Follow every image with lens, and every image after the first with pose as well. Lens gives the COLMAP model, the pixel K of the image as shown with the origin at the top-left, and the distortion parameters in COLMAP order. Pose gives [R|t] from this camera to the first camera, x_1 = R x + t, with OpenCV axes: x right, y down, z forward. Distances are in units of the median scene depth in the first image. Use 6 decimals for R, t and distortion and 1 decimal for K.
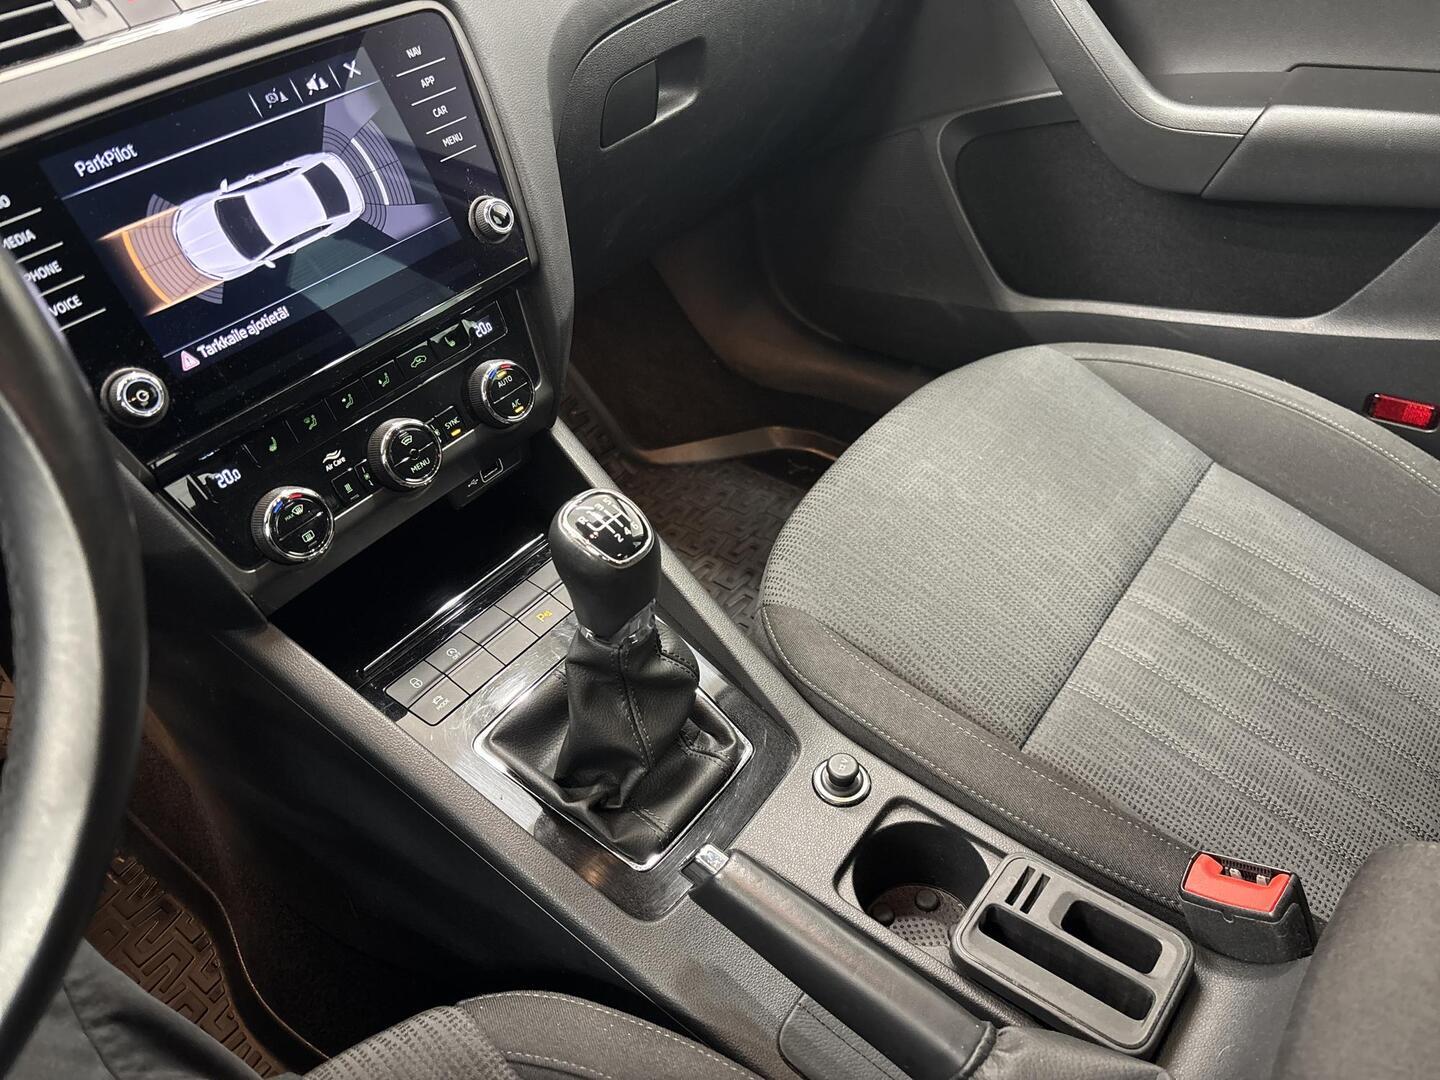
lens RADIAL K [[1117.0, 0, 720.0], [0, 1117.0, 540.0], [0, 0, 1]] dist [0.048421, -0.087451]
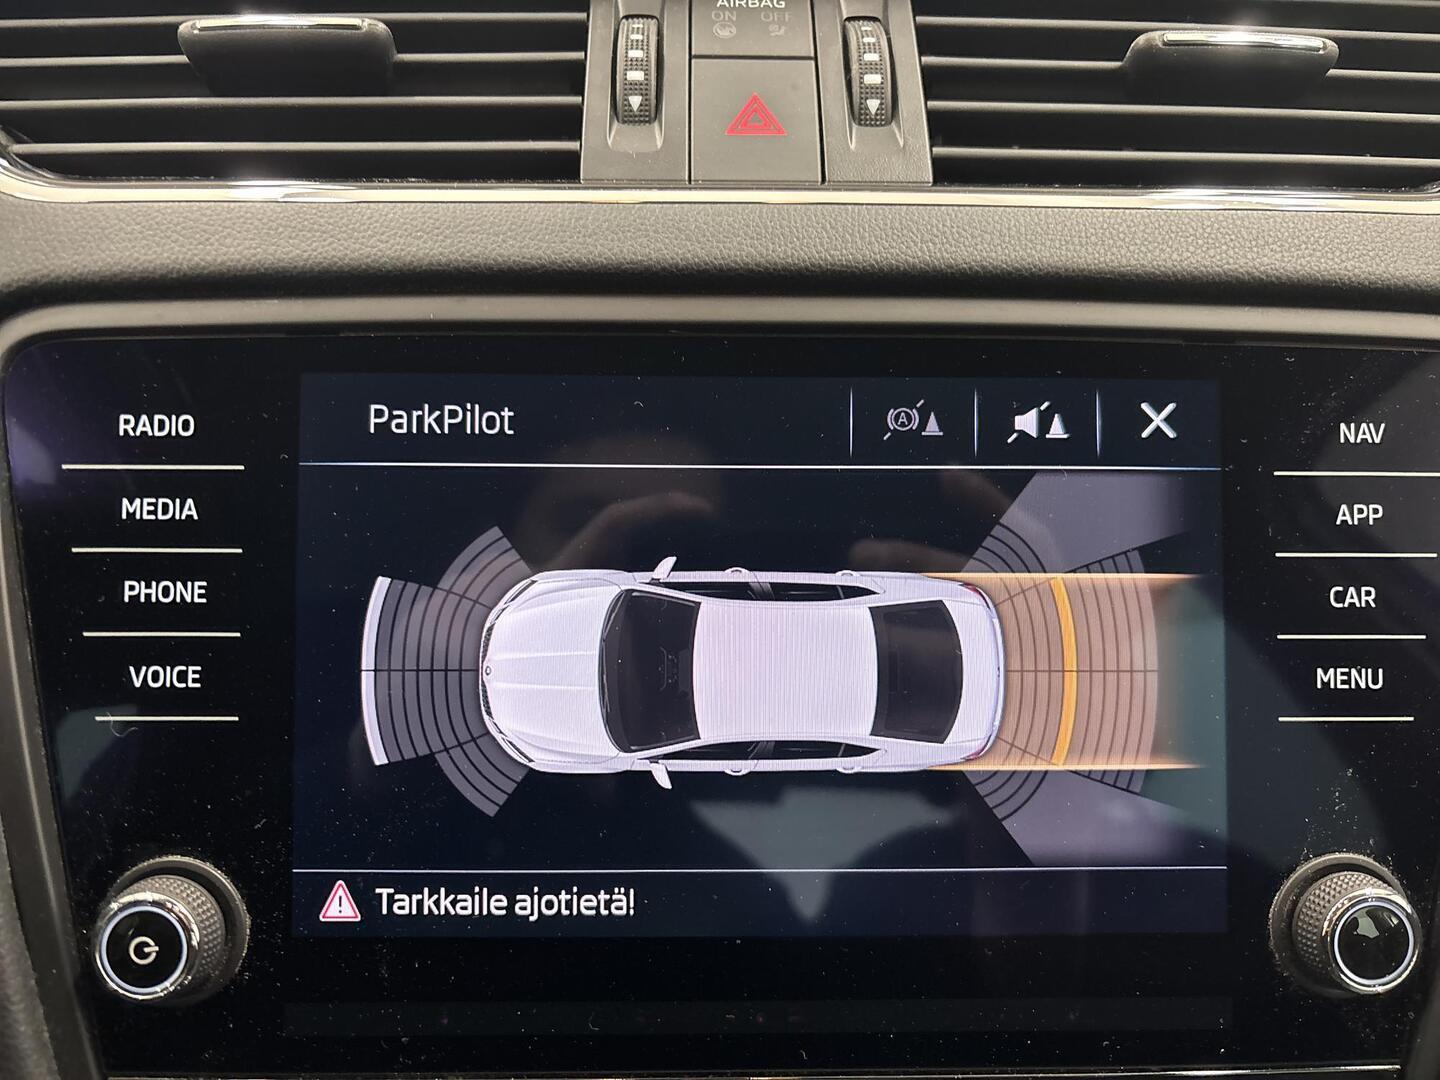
lens RADIAL K [[1117.0, 0, 720.0], [0, 1117.0, 540.0], [0, 0, 1]] dist [0.048421, -0.087451]
pose [[0.621254, 0.370711, -0.690375, -0.151861], [-0.535274, 0.844202, -0.028370, -0.313904], [0.572299, 0.387164, 0.722896, 0.699870]]
